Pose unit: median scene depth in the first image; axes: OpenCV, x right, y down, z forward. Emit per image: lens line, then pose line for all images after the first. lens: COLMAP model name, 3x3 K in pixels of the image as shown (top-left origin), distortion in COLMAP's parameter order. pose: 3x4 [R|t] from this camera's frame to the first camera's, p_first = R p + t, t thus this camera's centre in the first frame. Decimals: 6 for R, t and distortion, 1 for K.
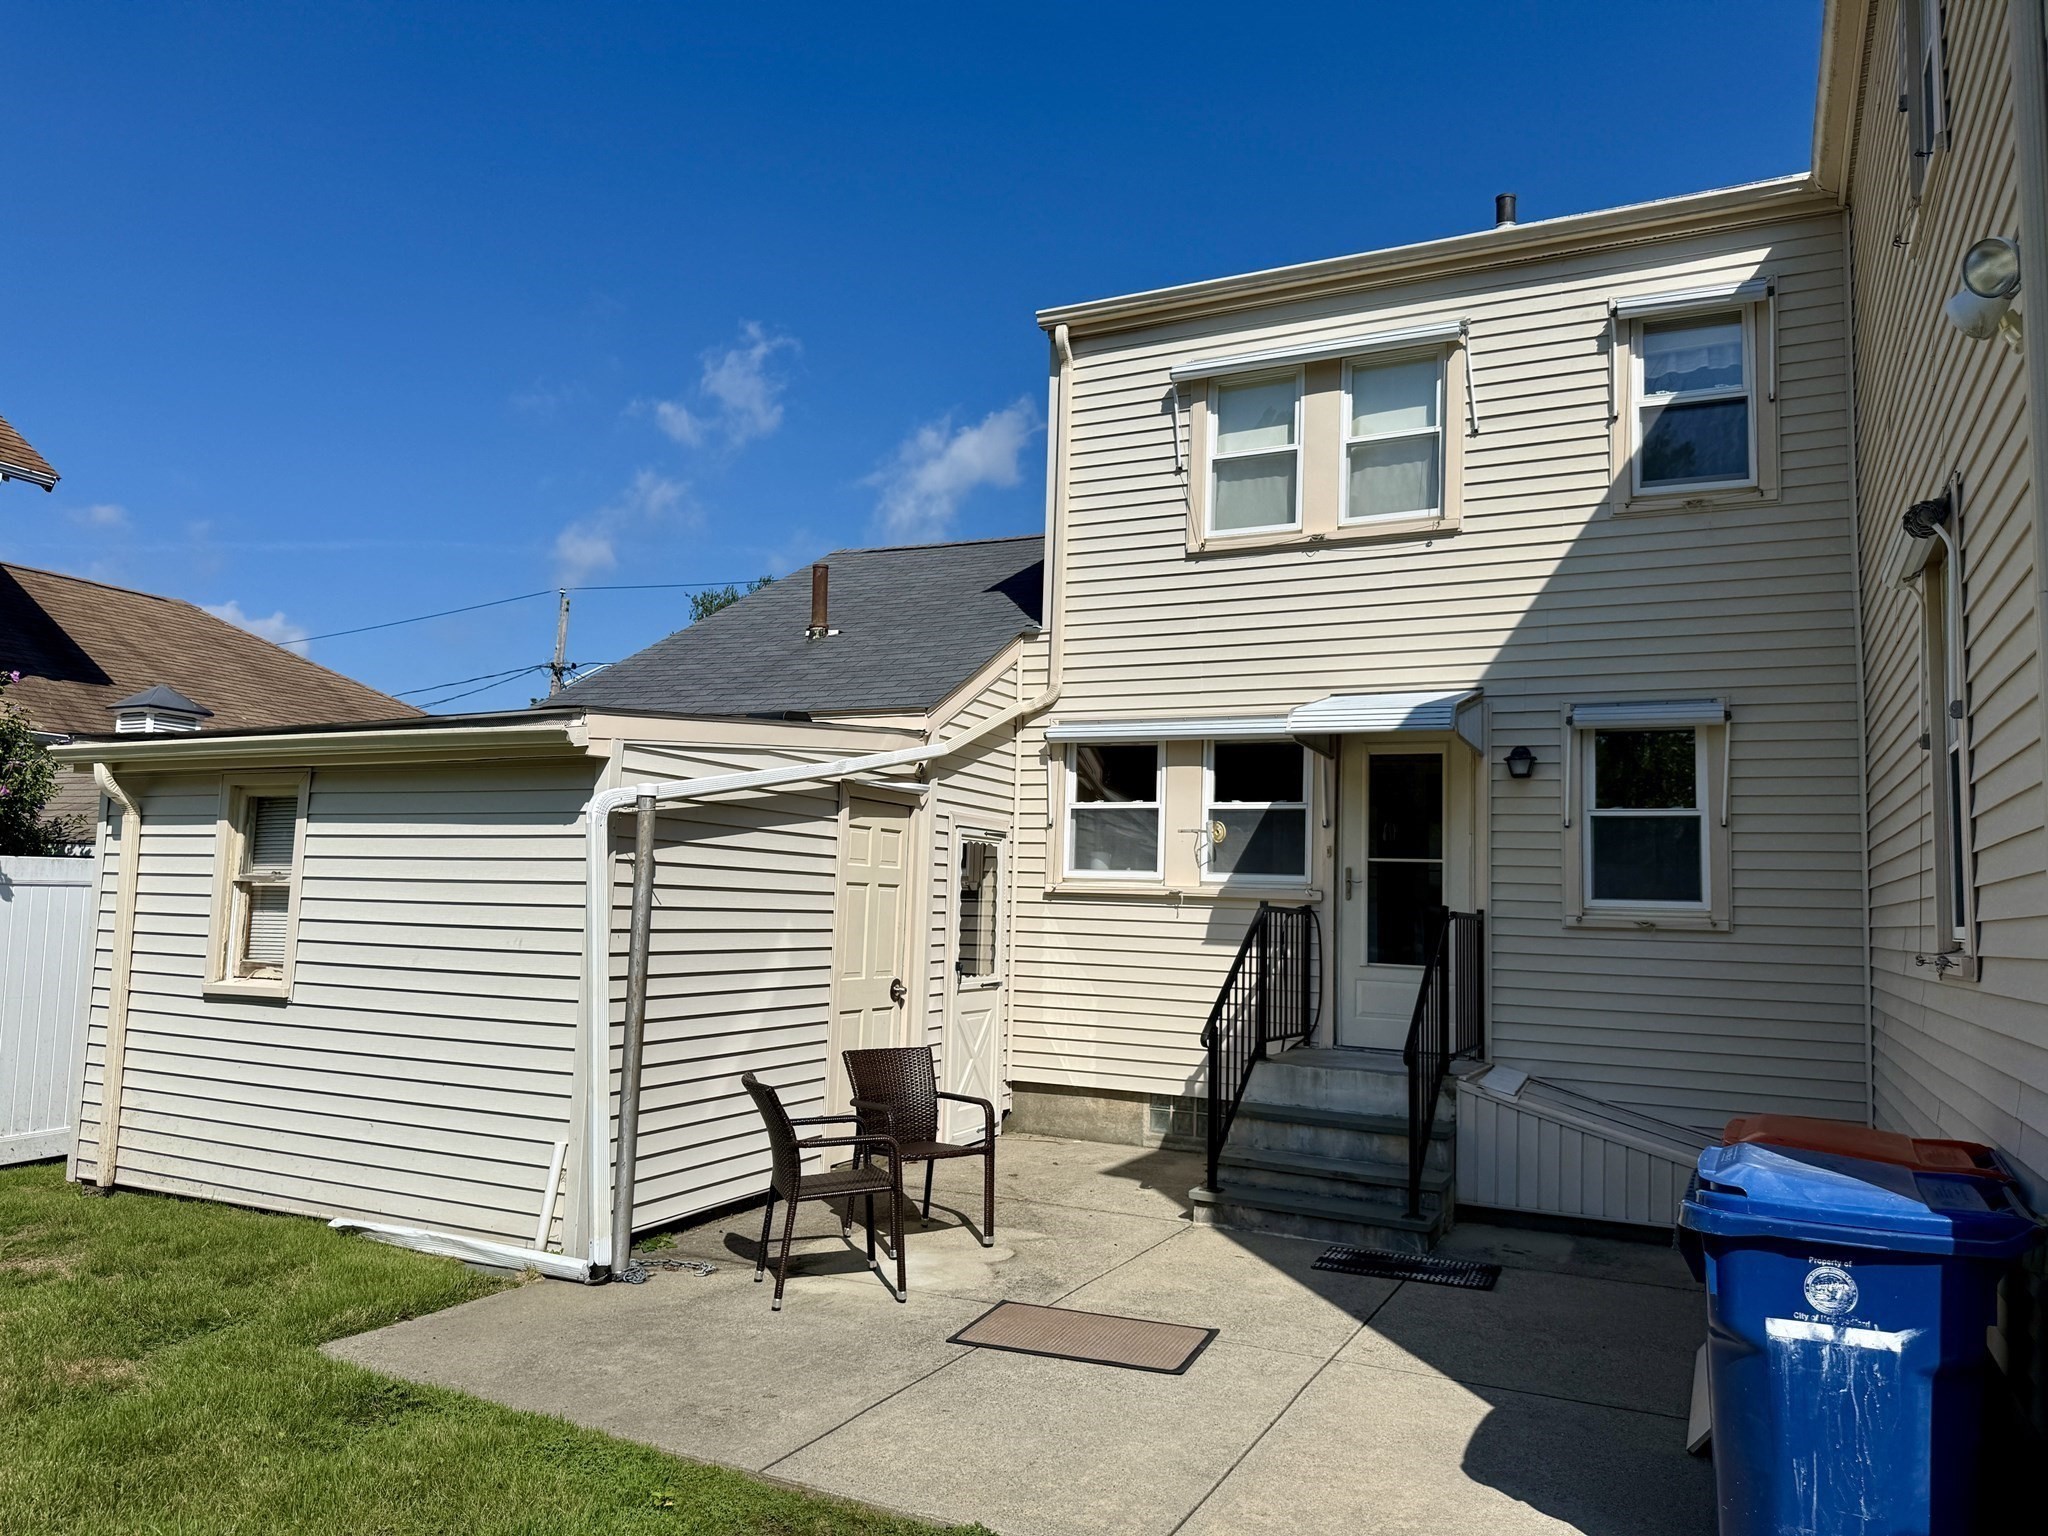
lens RADIAL K [[1422.7, 0, 994.1], [0, 1422.7, 777.0], [0, 0, 1]] dist [0.100017, -0.190097]
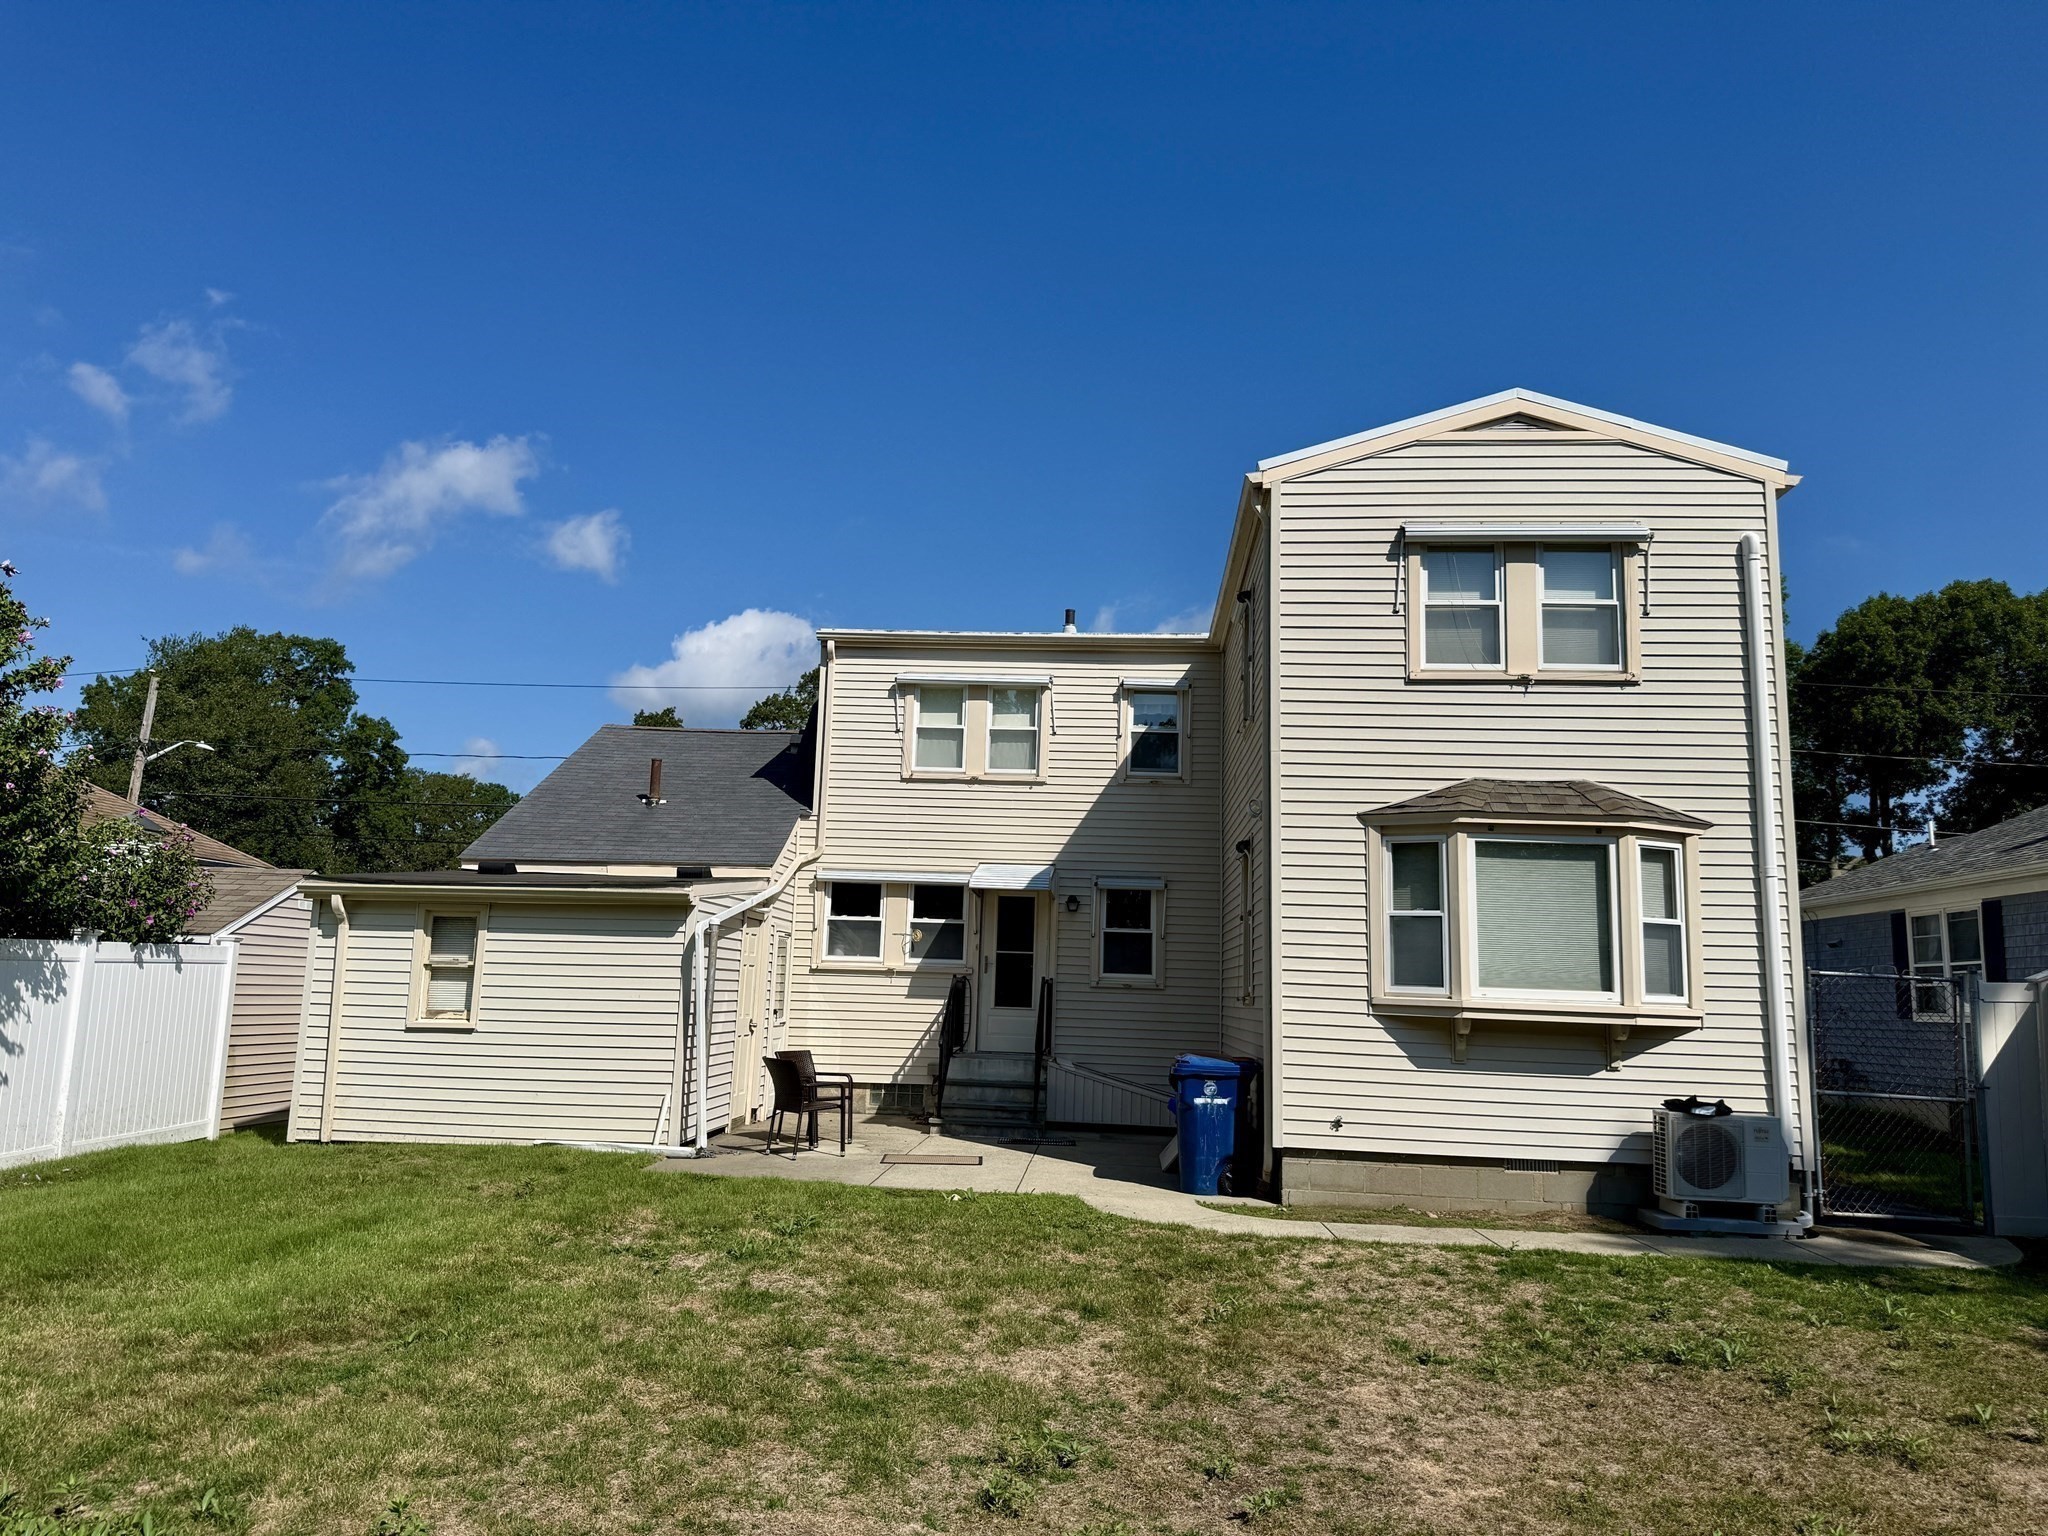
lens RADIAL K [[1389.0, 0, 1024.0], [0, 1389.0, 768.0], [0, 0, 1]] dist [0.105118, -0.167969]
pose [[0.919456, 0.059856, 0.388609, -0.435647], [-0.038581, 0.997310, -0.062329, -0.071703], [-0.391294, 0.042316, 0.919292, -0.720232]]
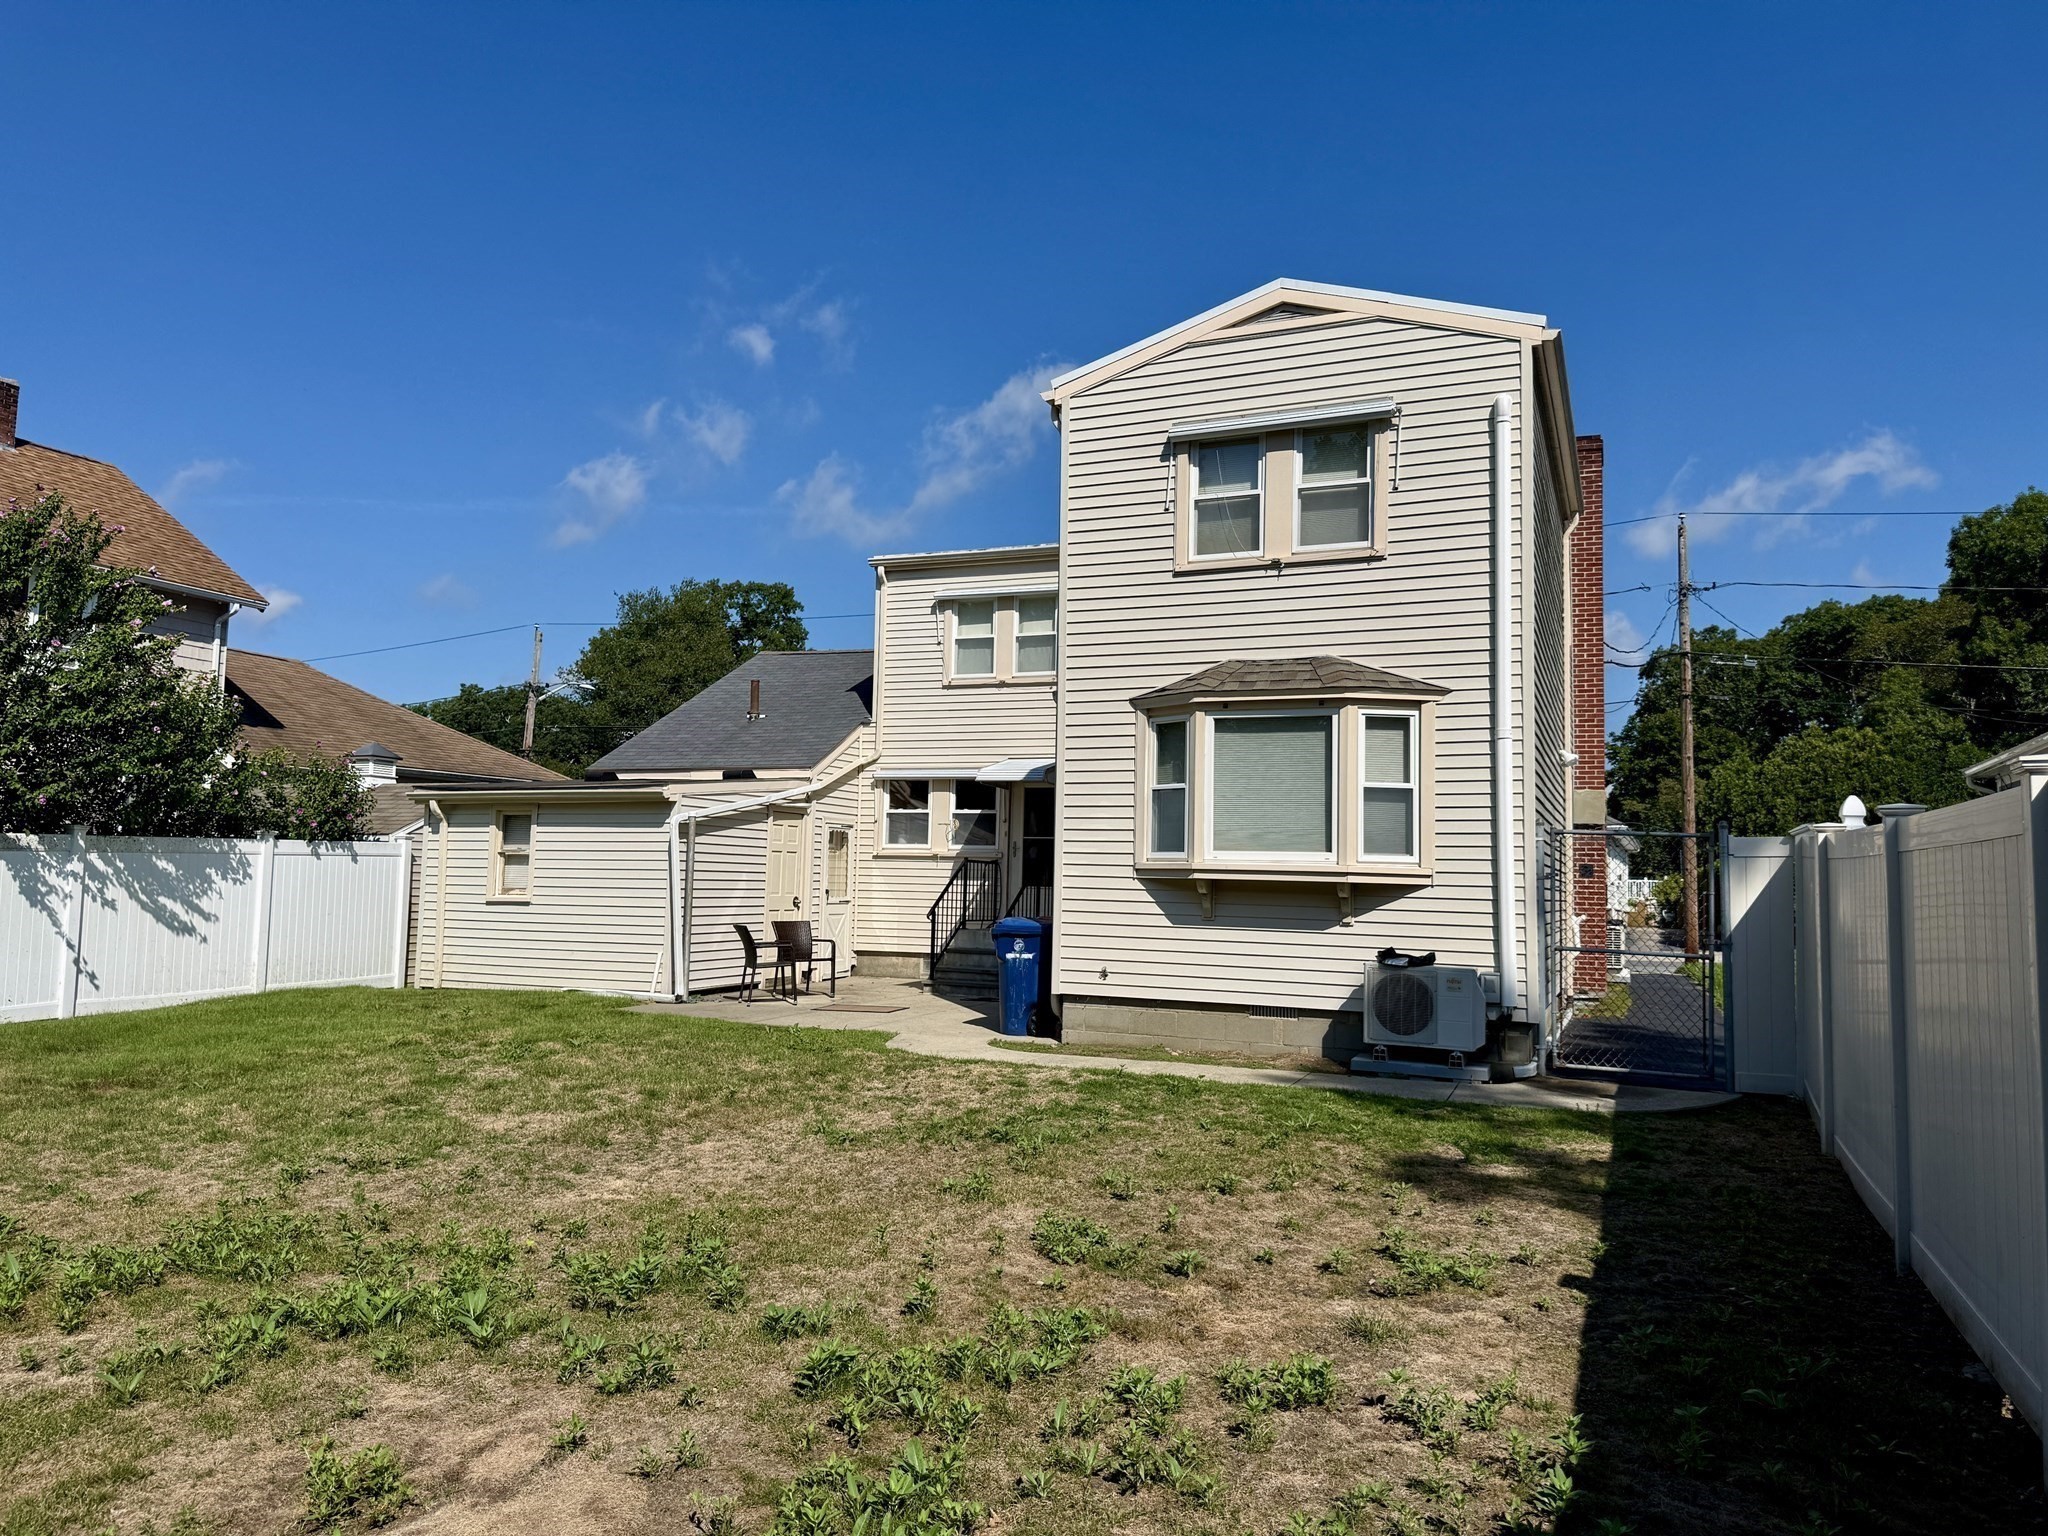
lens RADIAL K [[1389.0, 0, 1024.0], [0, 1389.0, 768.0], [0, 0, 1]] dist [0.105118, -0.167969]
pose [[0.996533, -0.003406, 0.083129, 0.092813], [0.002433, 0.999927, 0.011801, -0.068527], [-0.083163, -0.011557, 0.996469, -1.033548]]
